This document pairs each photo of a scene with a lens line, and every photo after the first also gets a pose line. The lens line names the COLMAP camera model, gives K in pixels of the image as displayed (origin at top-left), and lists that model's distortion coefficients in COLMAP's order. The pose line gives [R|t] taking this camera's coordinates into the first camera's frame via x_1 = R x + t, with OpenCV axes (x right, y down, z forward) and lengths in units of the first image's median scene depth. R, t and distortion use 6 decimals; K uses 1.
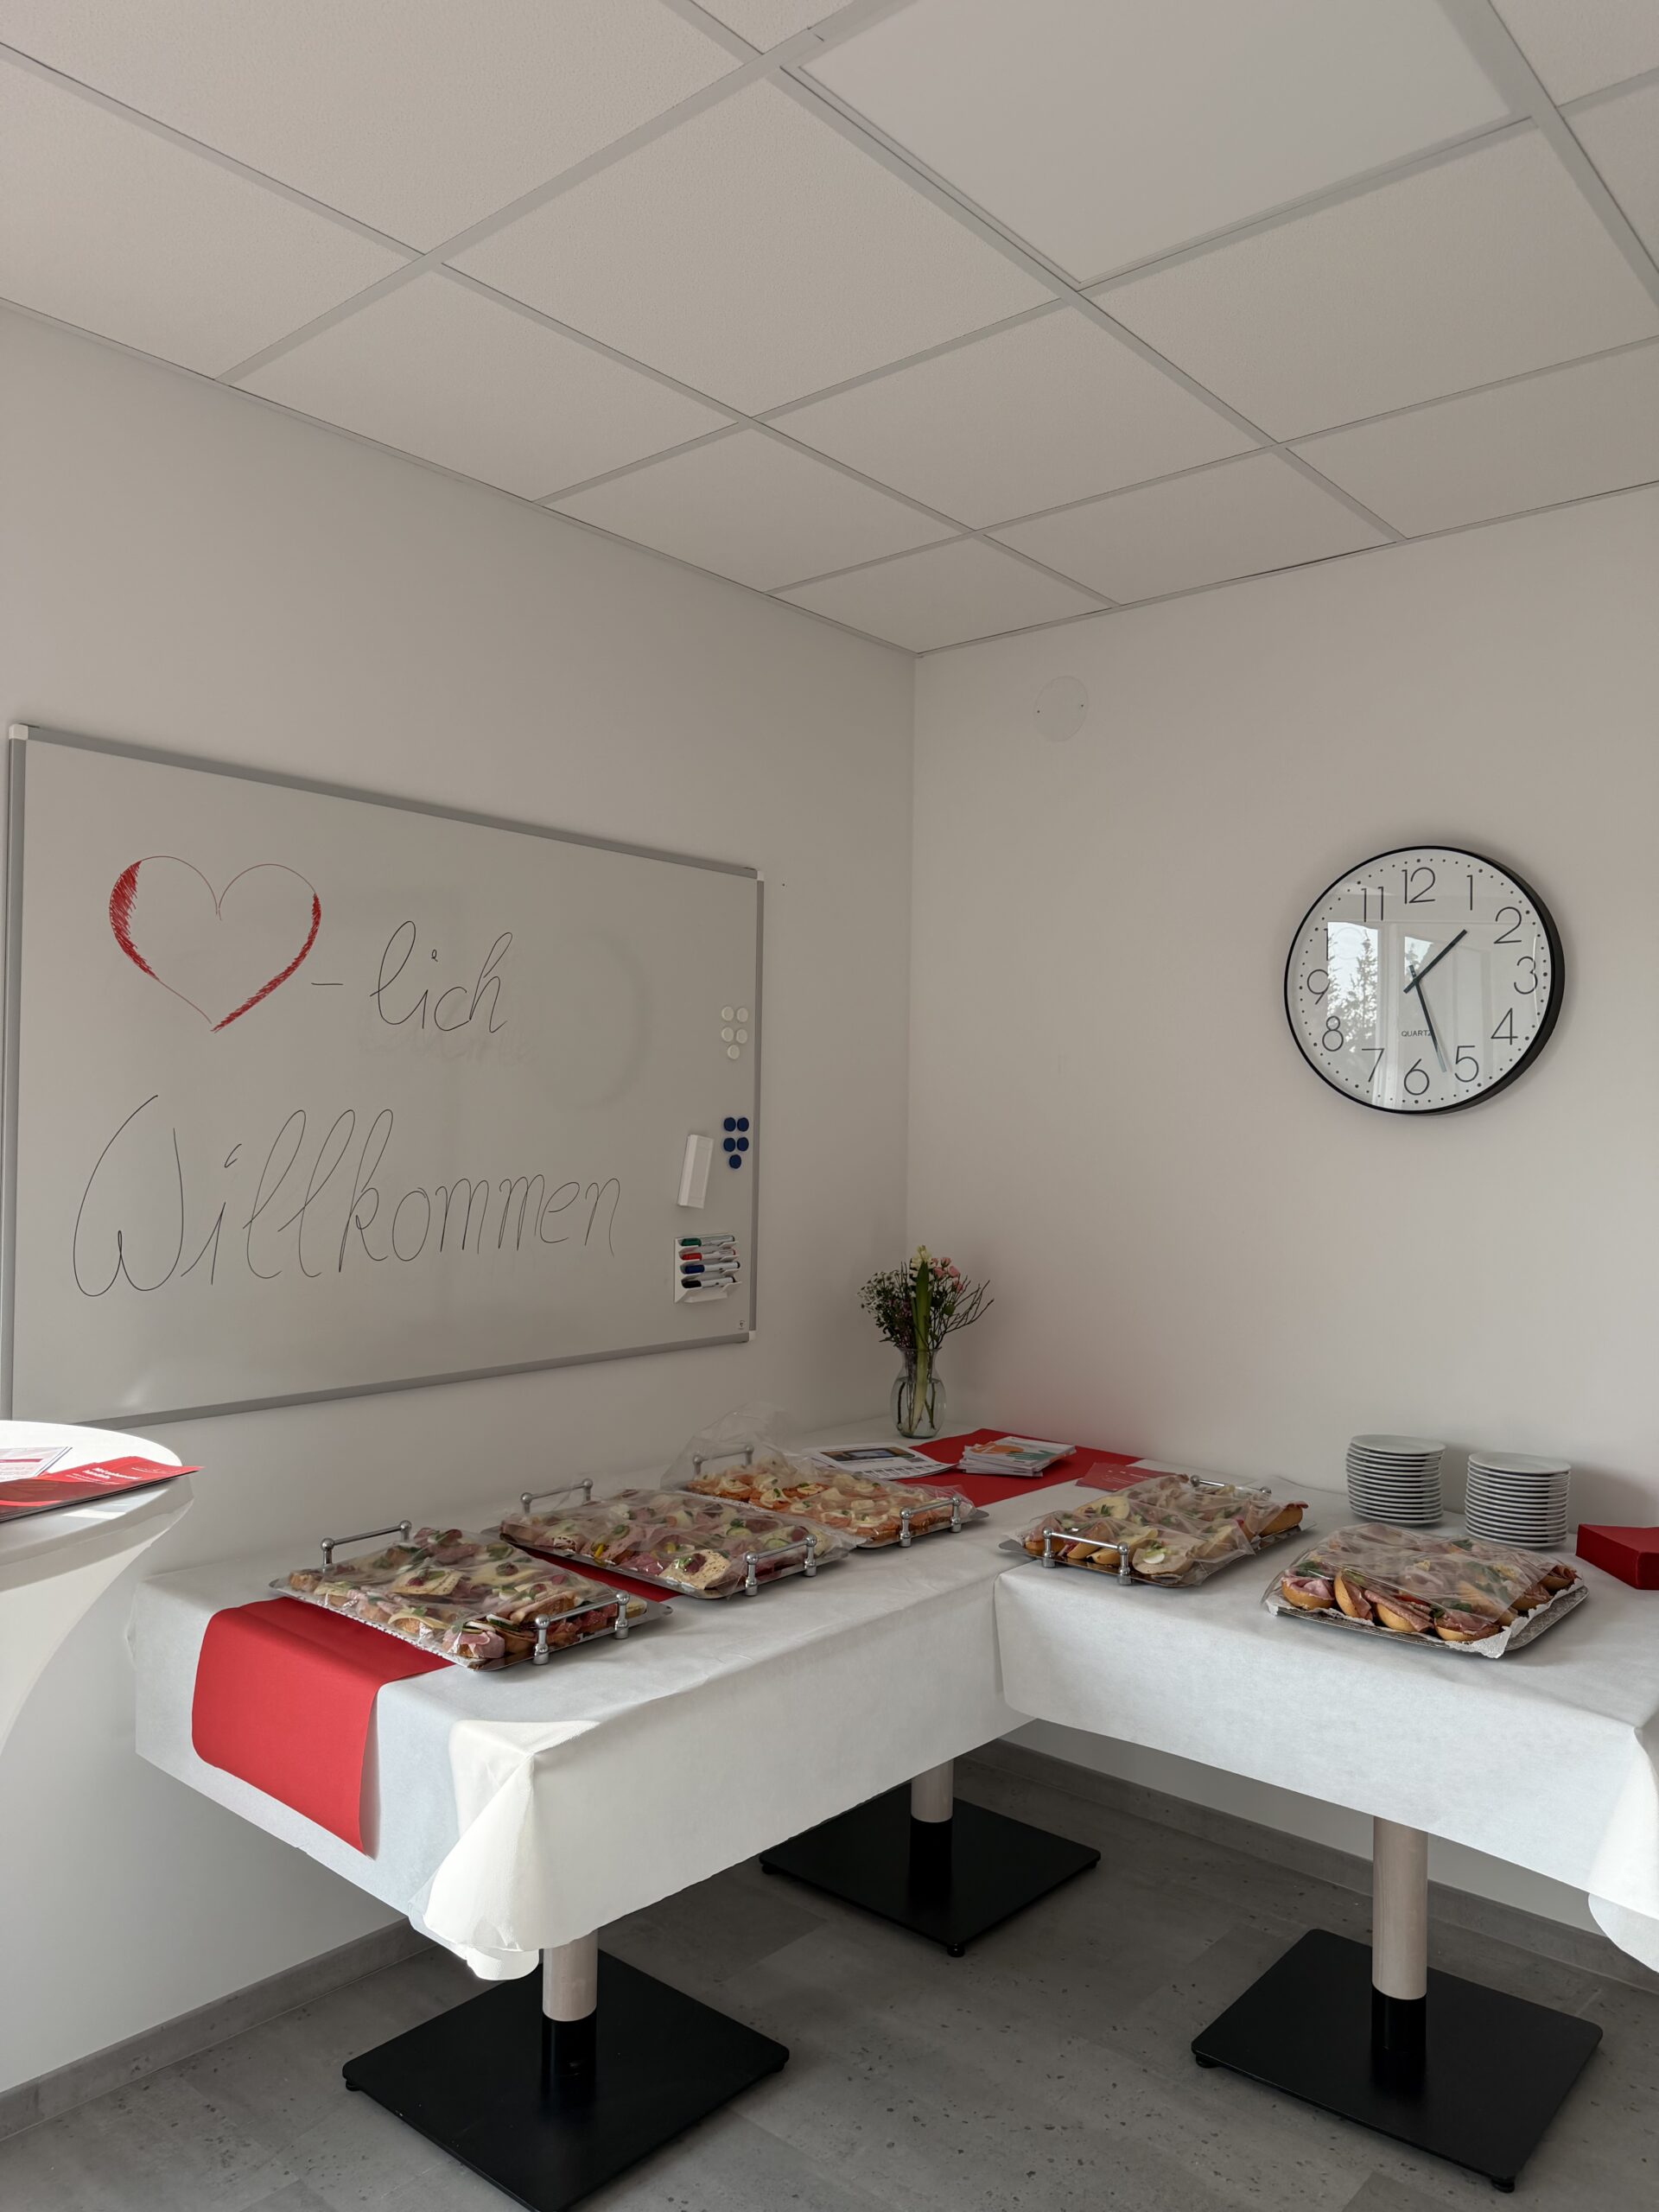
lens RADIAL K [[1577.2, 0, 829.5], [0, 1577.2, 1106.0], [0, 0, 1]] dist [0.168642, -0.258850]
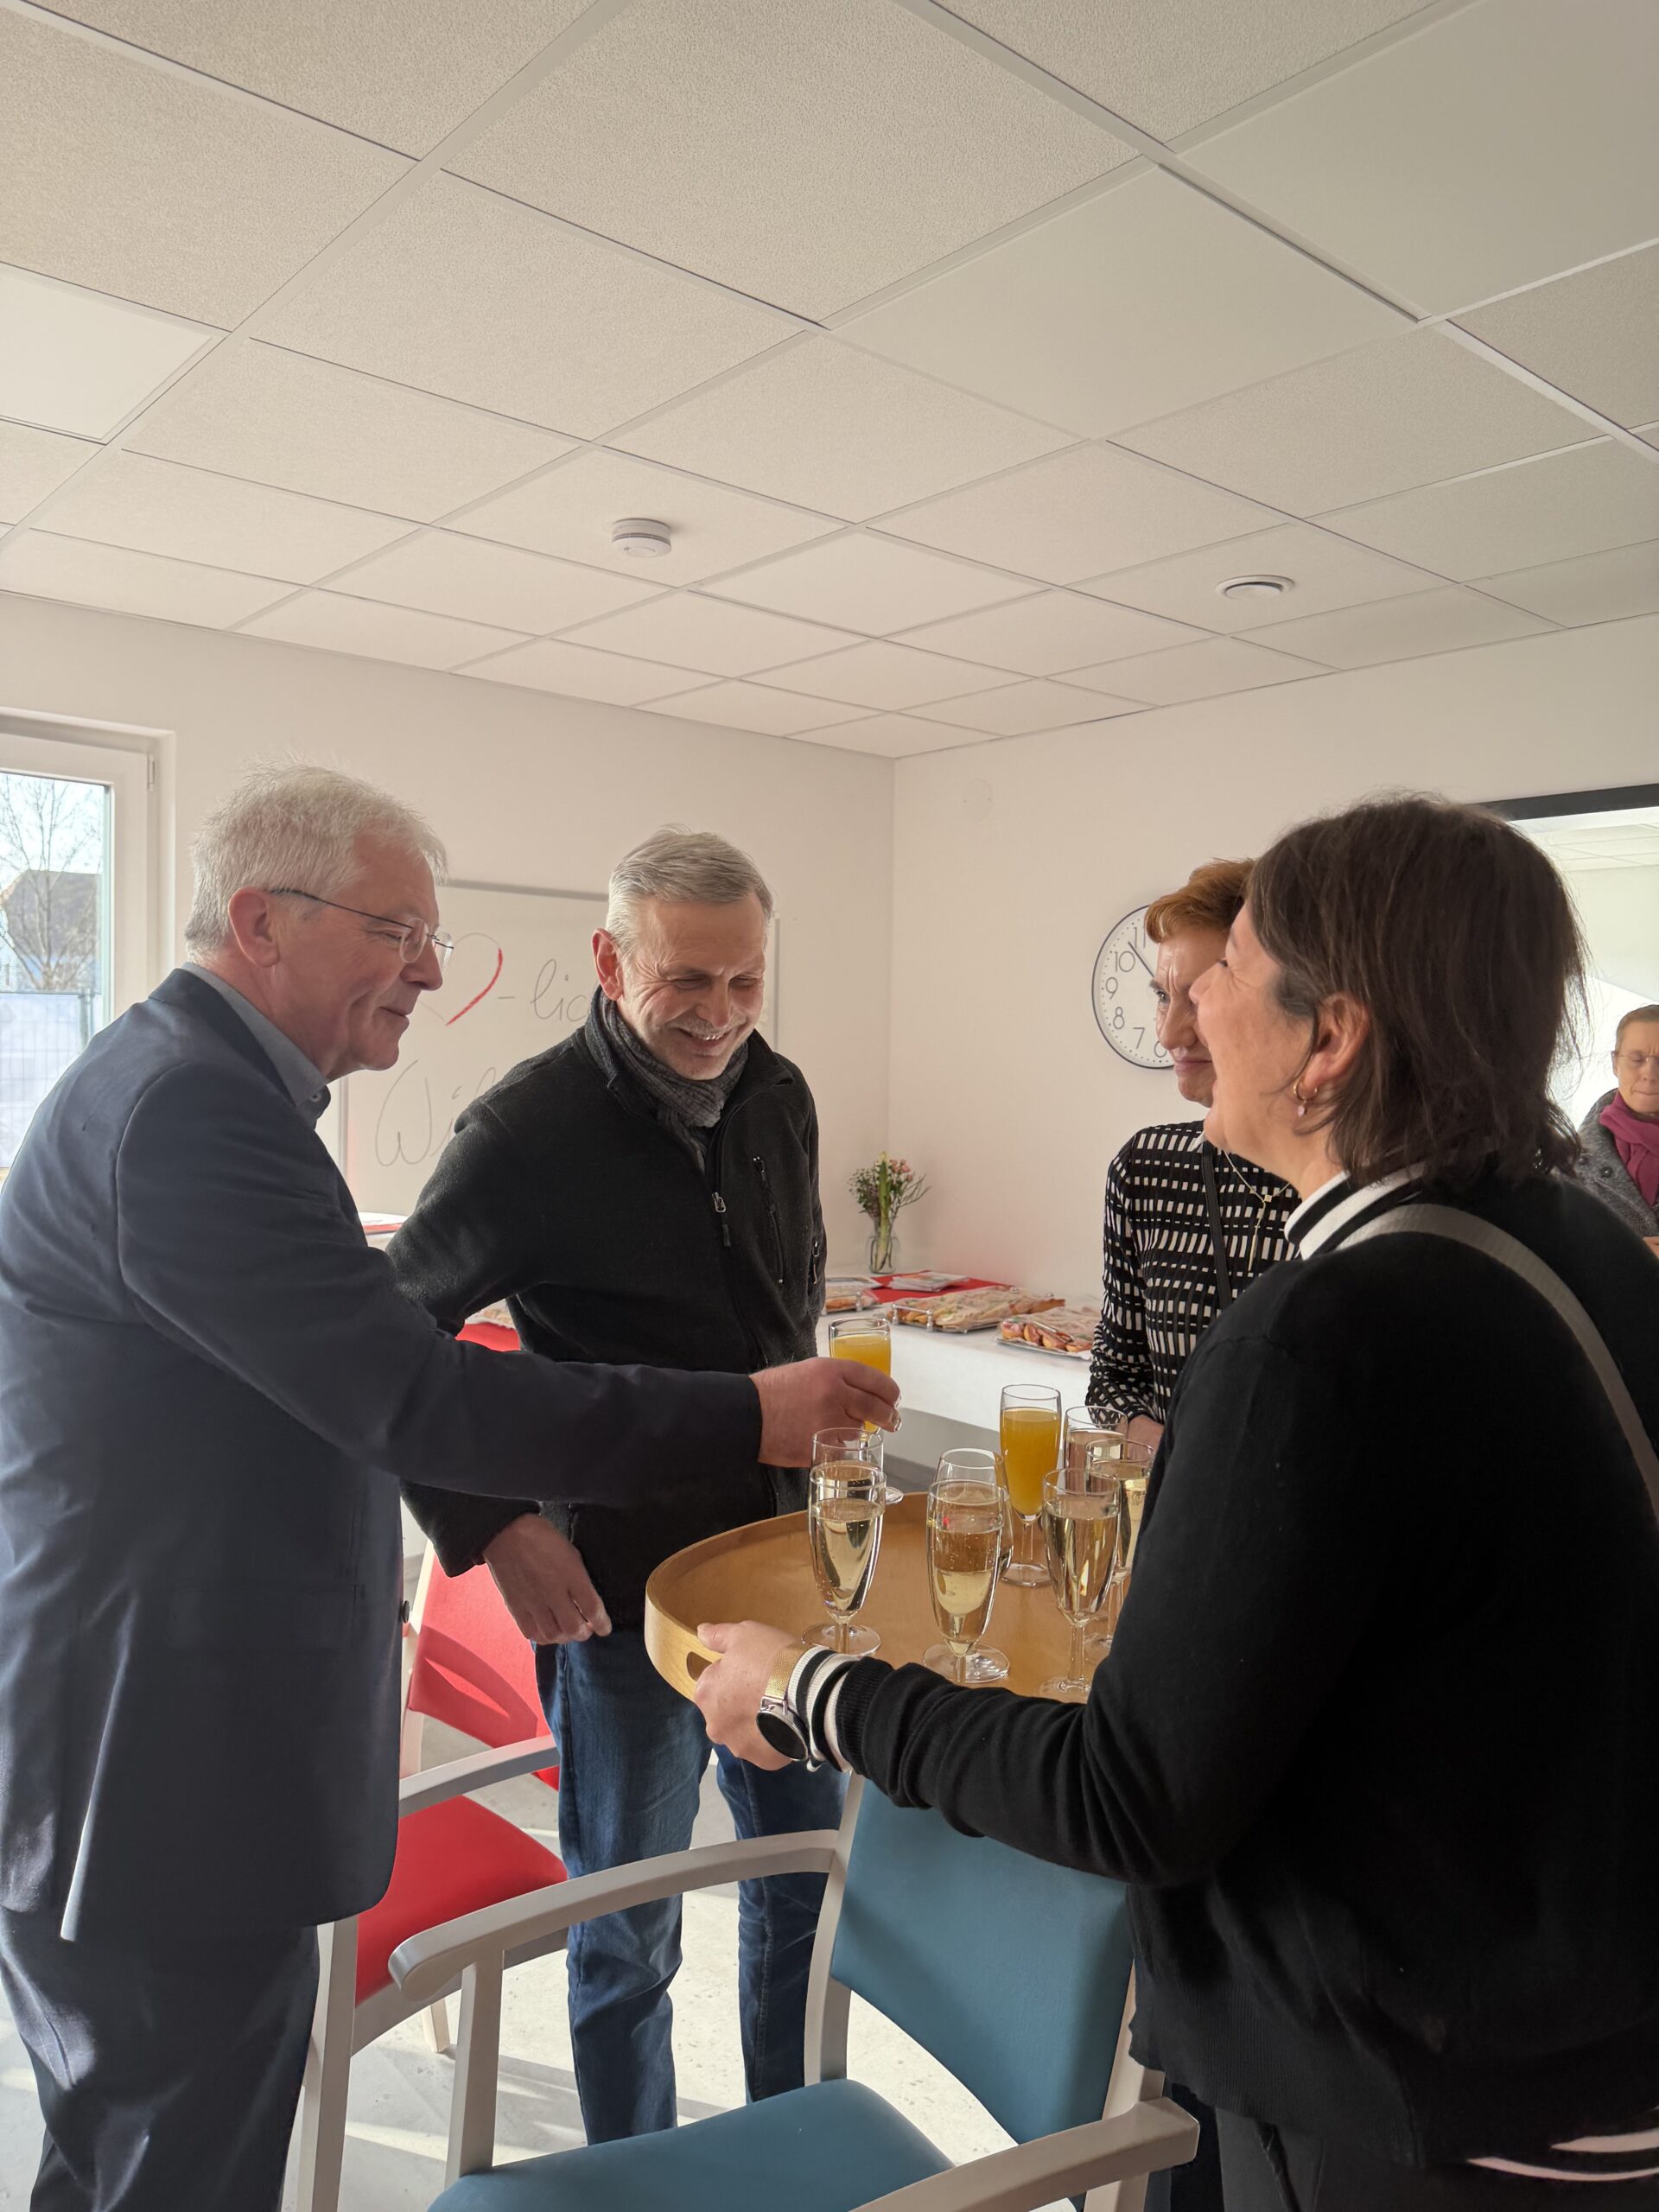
lens RADIAL K [[1577.2, 0, 829.5], [0, 1577.2, 1106.0], [0, 0, 1]] dist [0.168642, -0.258850]
pose [[0.989964, 0.004541, -0.141249, 0.286245], [0.002025, 0.998925, 0.046308, -0.035776], [0.141307, -0.046130, 0.988890, -0.687833]]
